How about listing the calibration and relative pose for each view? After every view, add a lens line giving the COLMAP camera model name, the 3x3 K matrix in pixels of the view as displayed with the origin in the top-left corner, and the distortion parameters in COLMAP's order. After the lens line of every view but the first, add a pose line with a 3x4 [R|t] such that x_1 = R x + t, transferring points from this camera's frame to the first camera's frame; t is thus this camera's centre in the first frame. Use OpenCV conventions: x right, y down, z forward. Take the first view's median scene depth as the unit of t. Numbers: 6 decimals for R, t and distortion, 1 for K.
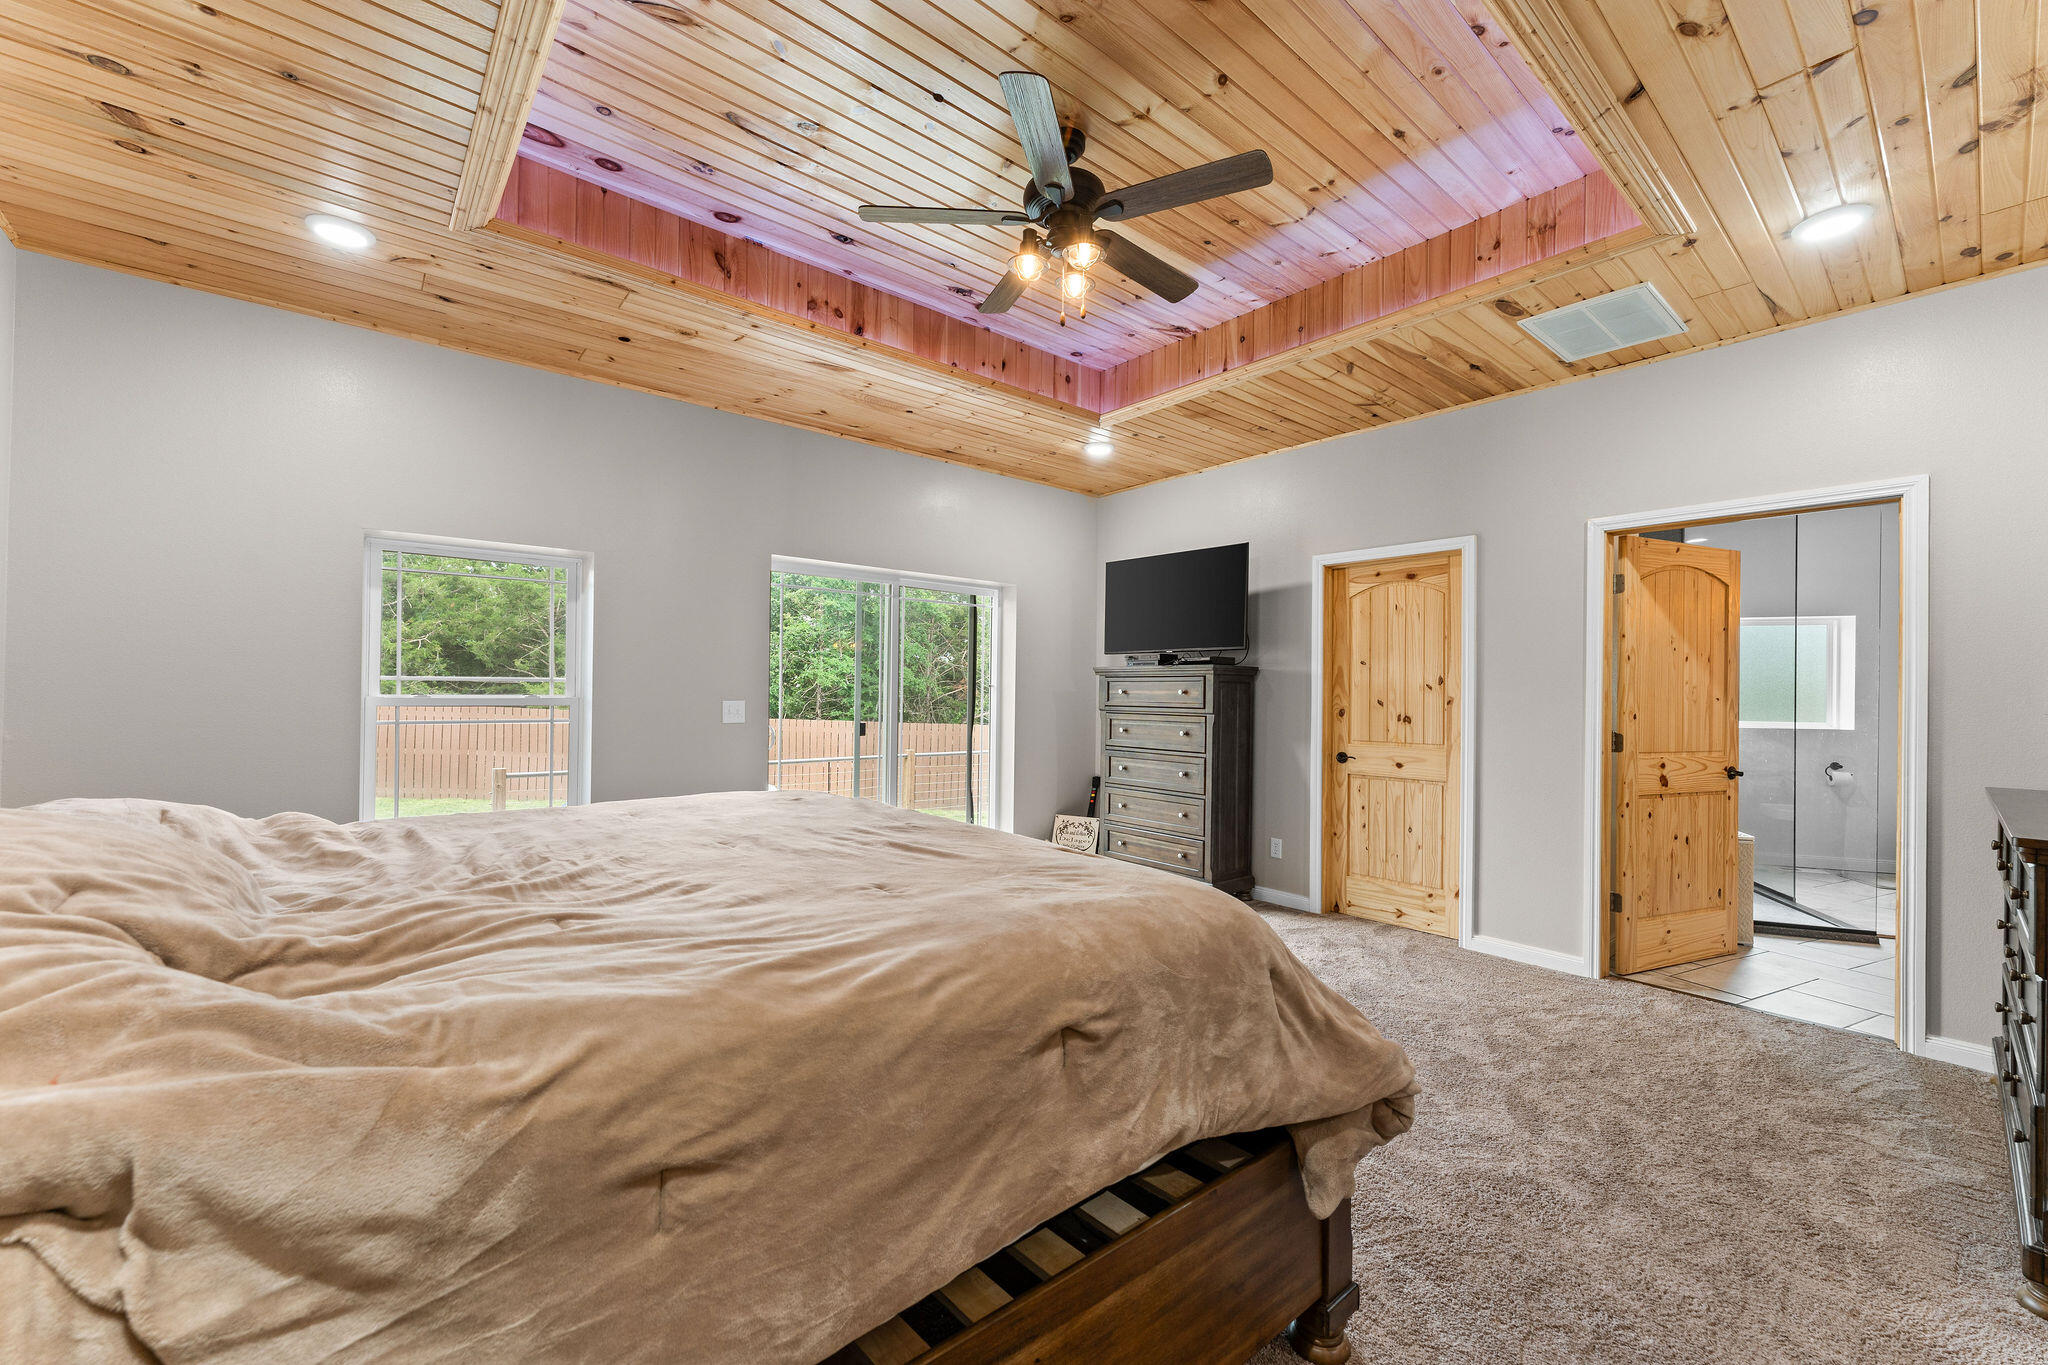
lens RADIAL K [[812.4, 0, 1024.2], [0, 812.4, 688.6], [0, 0, 1]] dist [0.001550, -0.000083]
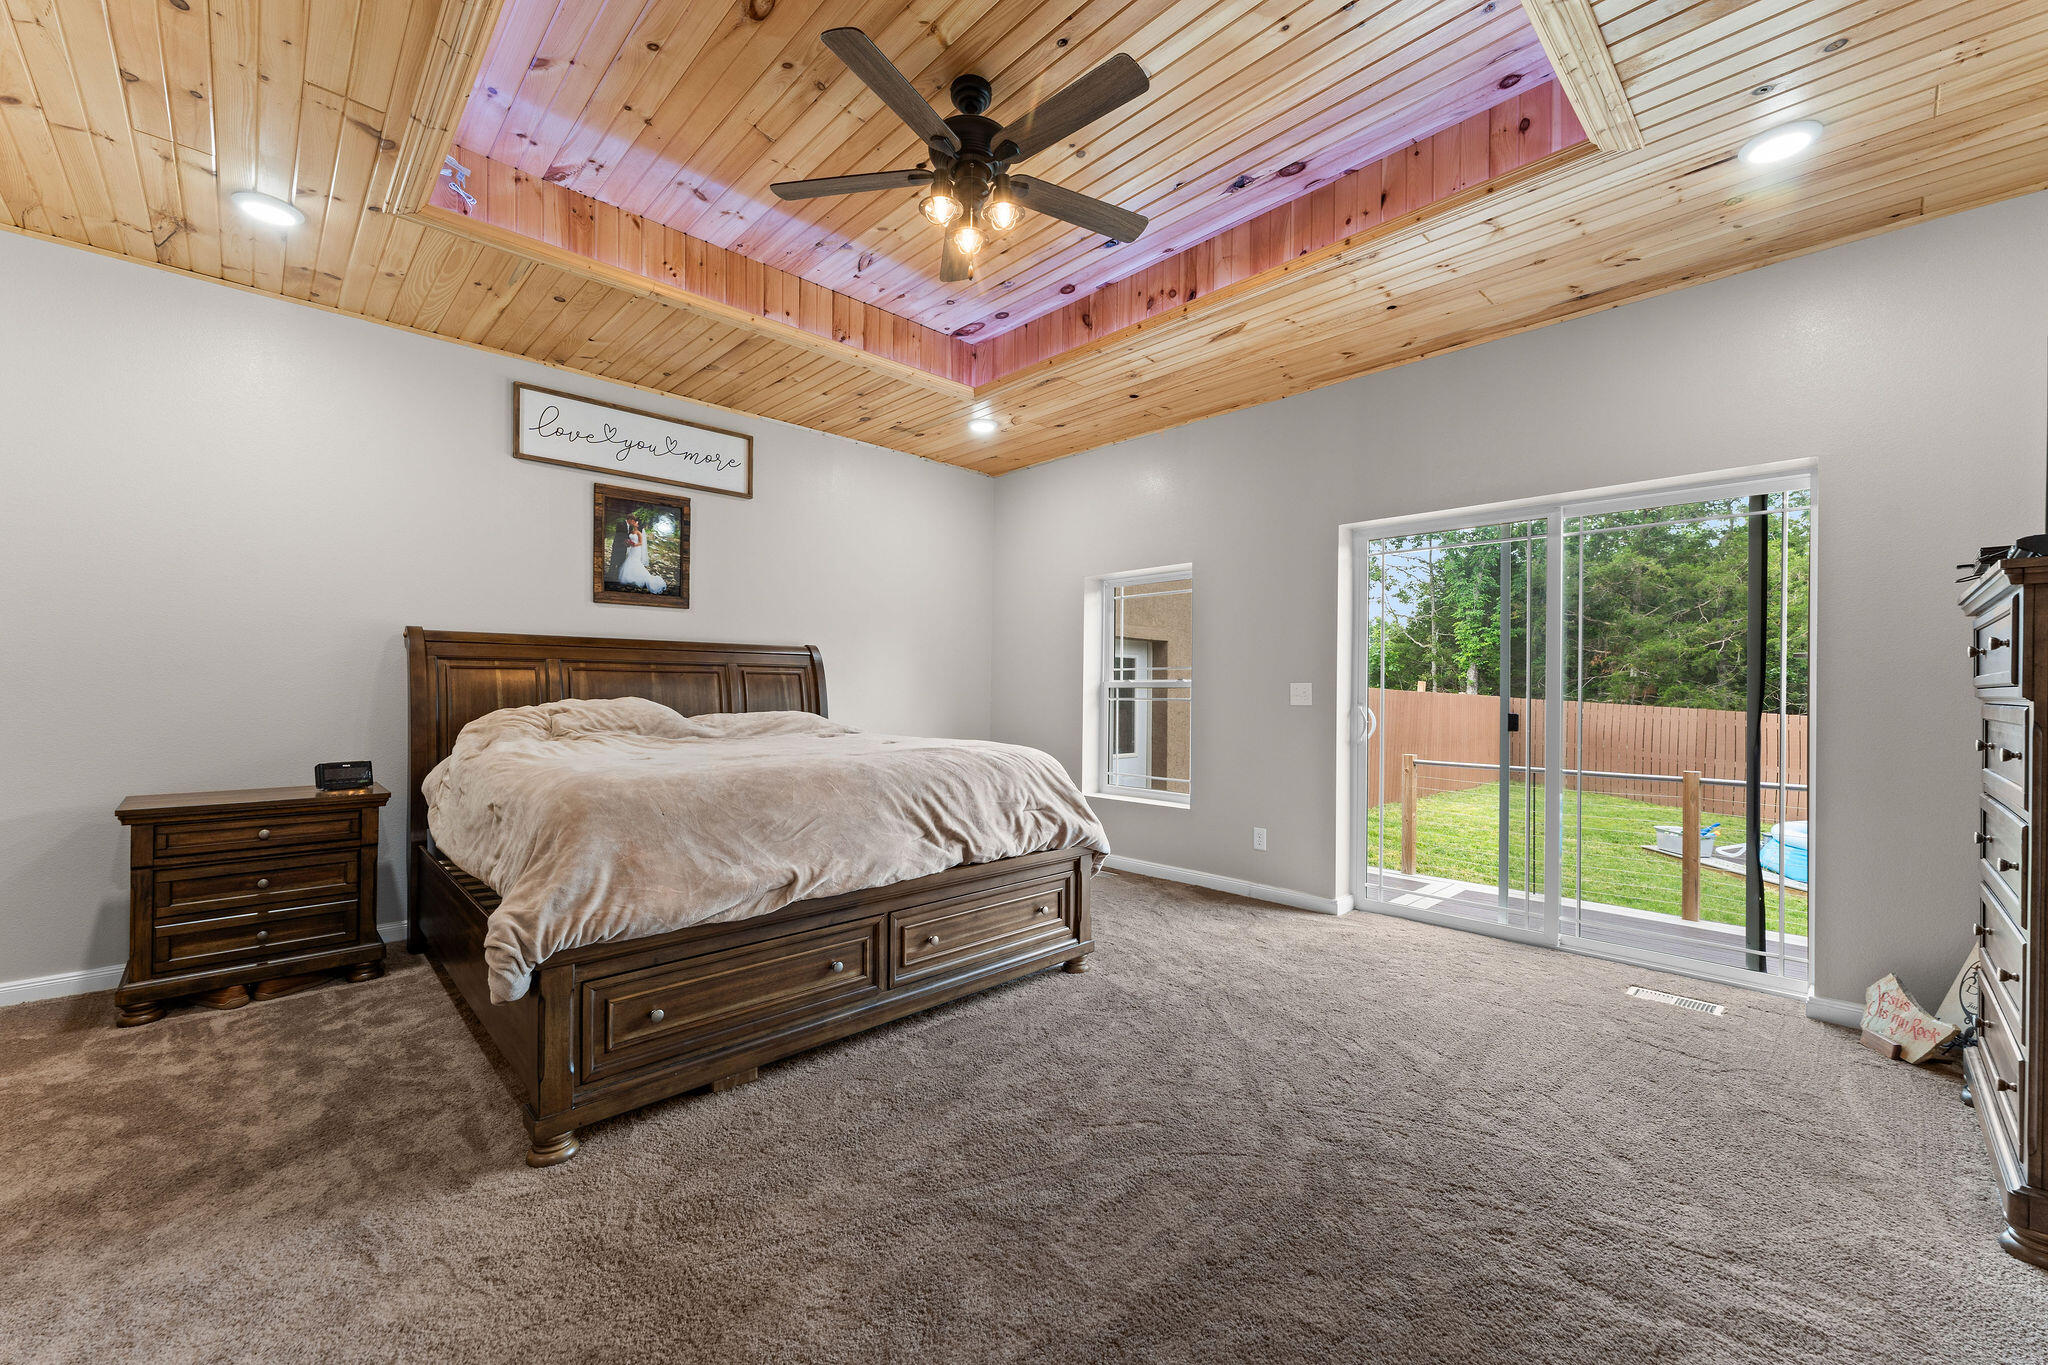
lens RADIAL K [[812.4, 0, 1023.9], [0, 812.4, 682.7], [0, 0, 1]] dist [0.001550, -0.000083]
pose [[0.057936, -0.014248, -0.998219, 0.745665], [-0.002370, 0.999893, -0.014409, 0.037578], [0.998317, 0.003201, 0.057897, 0.737606]]
